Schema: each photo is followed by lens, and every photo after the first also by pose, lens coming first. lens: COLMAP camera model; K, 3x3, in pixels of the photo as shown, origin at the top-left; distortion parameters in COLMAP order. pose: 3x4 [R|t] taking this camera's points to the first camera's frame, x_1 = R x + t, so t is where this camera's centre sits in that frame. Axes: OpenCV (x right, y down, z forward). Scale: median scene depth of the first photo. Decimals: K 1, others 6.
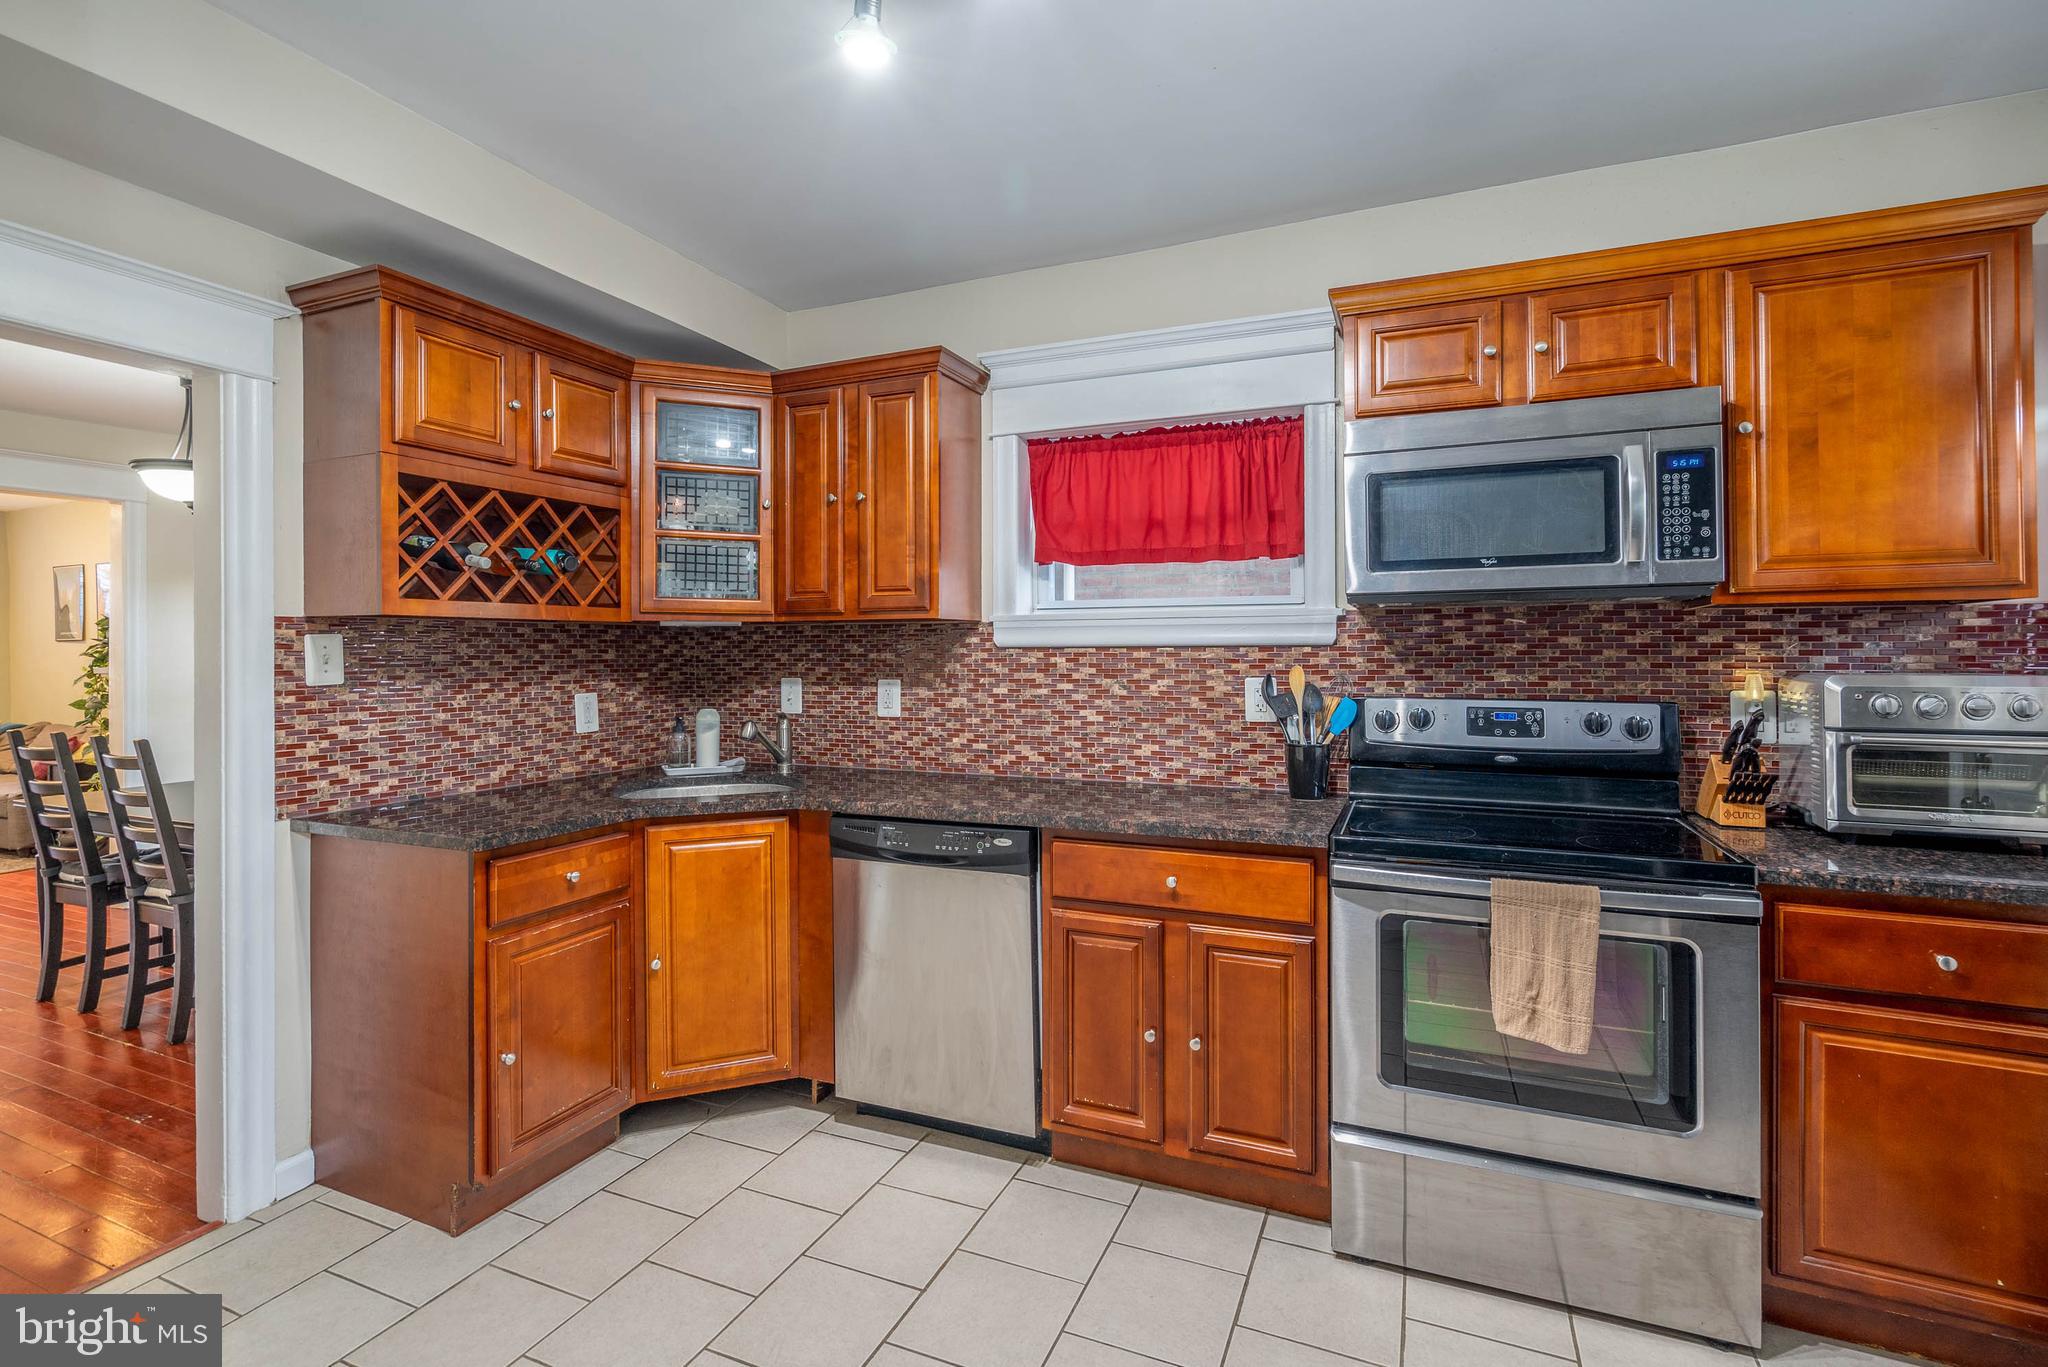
lens RADIAL K [[936.3, 0, 1025.9], [0, 936.3, 678.8], [0, 0, 1]] dist [-0.002078, -0.000186]
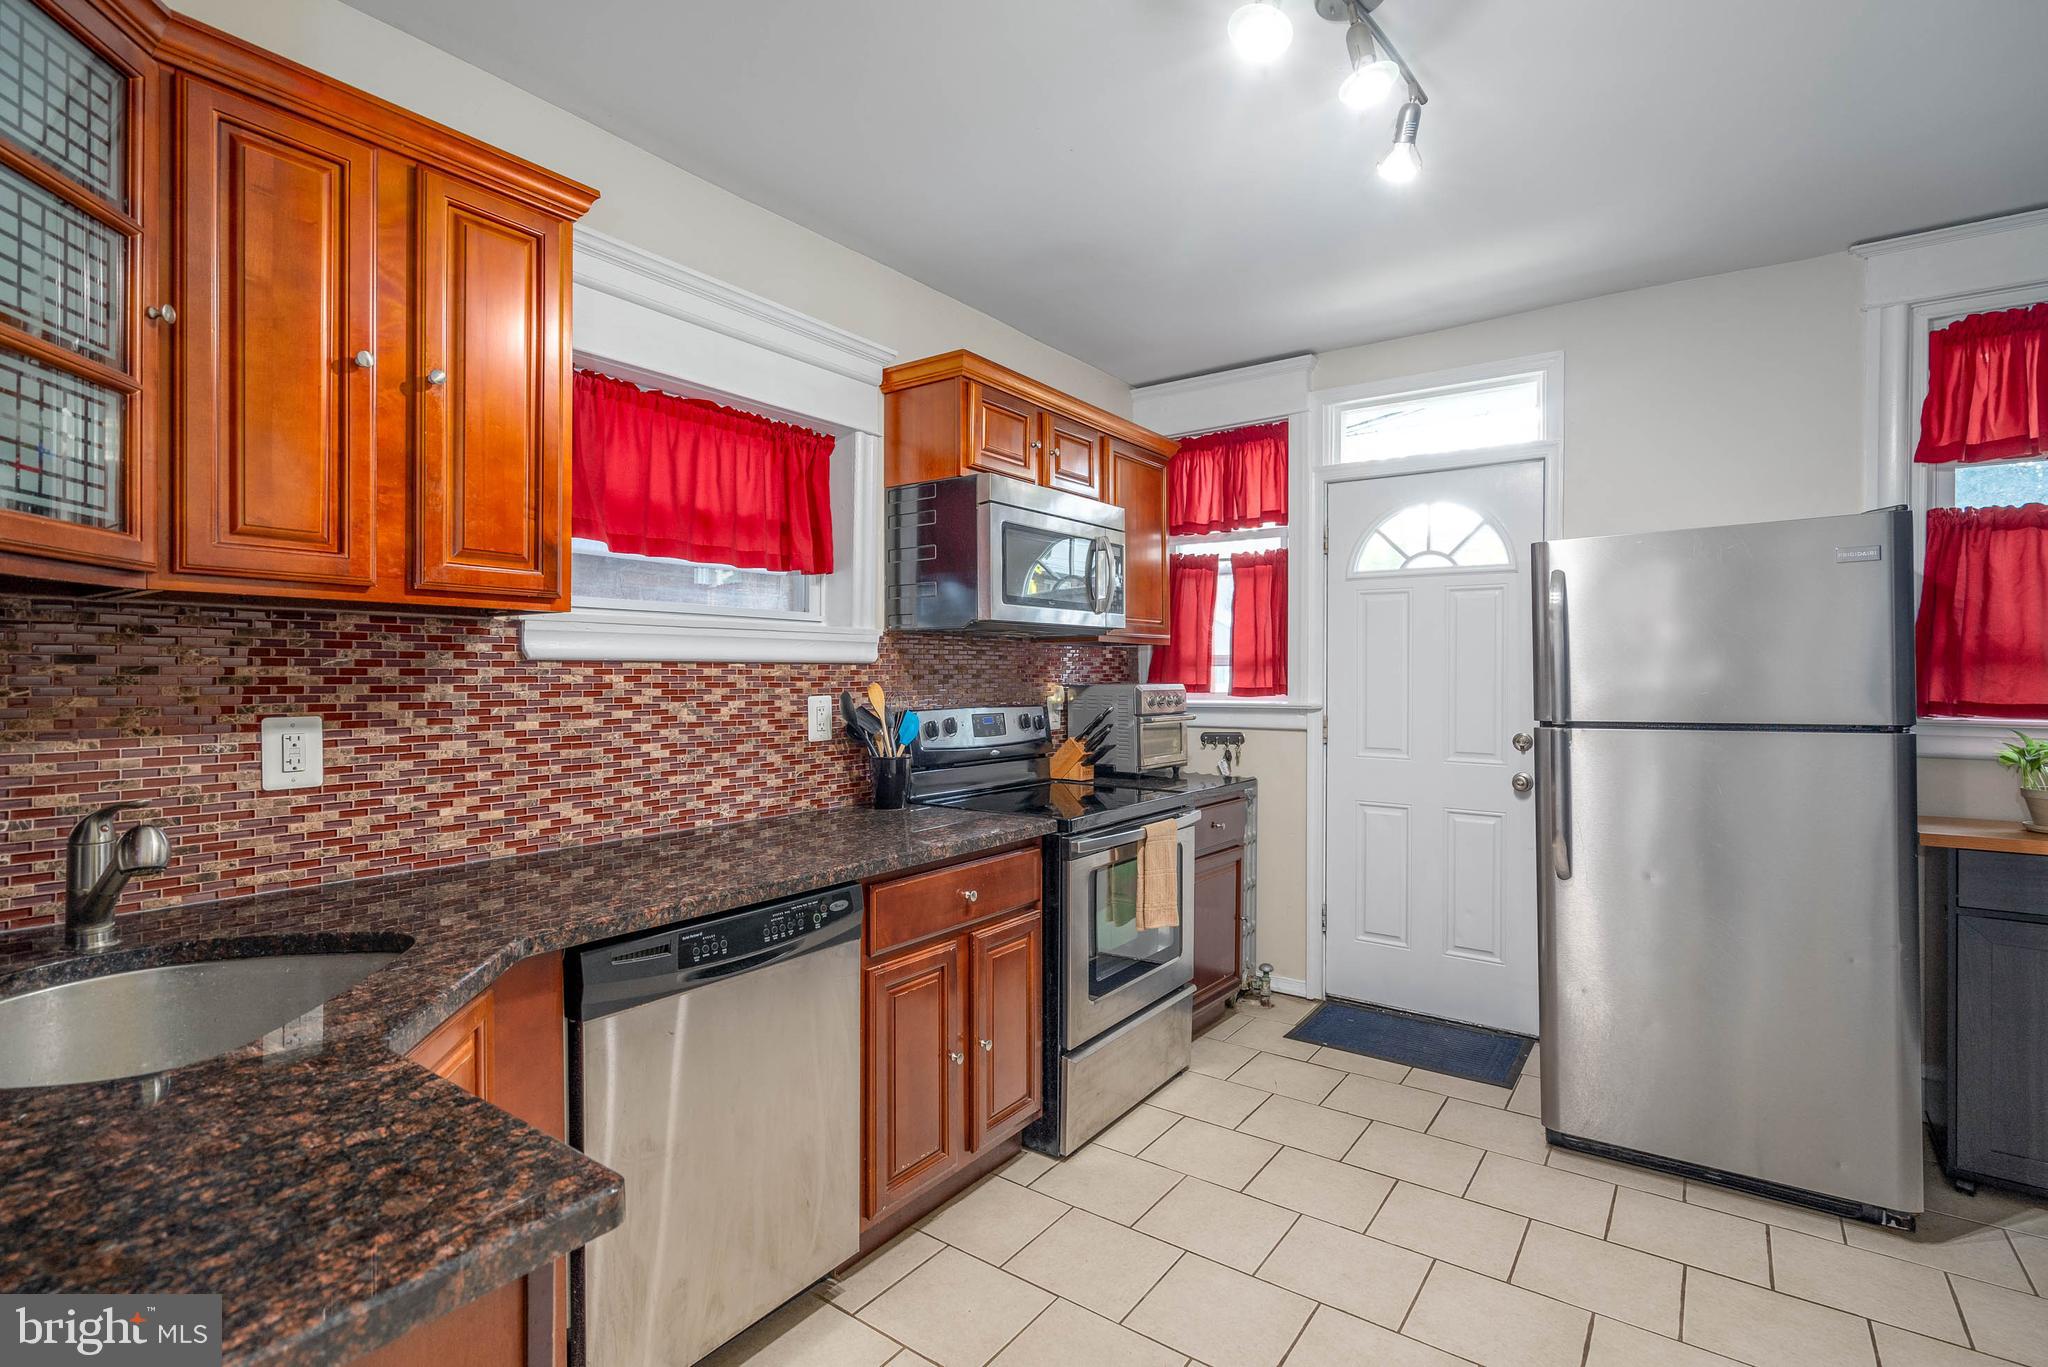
lens RADIAL K [[936.3, 0, 1025.9], [0, 936.3, 678.8], [0, 0, 1]] dist [-0.002078, -0.000186]
pose [[0.236853, -0.000226, 0.971546, -0.604807], [0.026726, 0.999623, -0.006283, -0.006842], [-0.971178, 0.027454, 0.236770, 0.517508]]
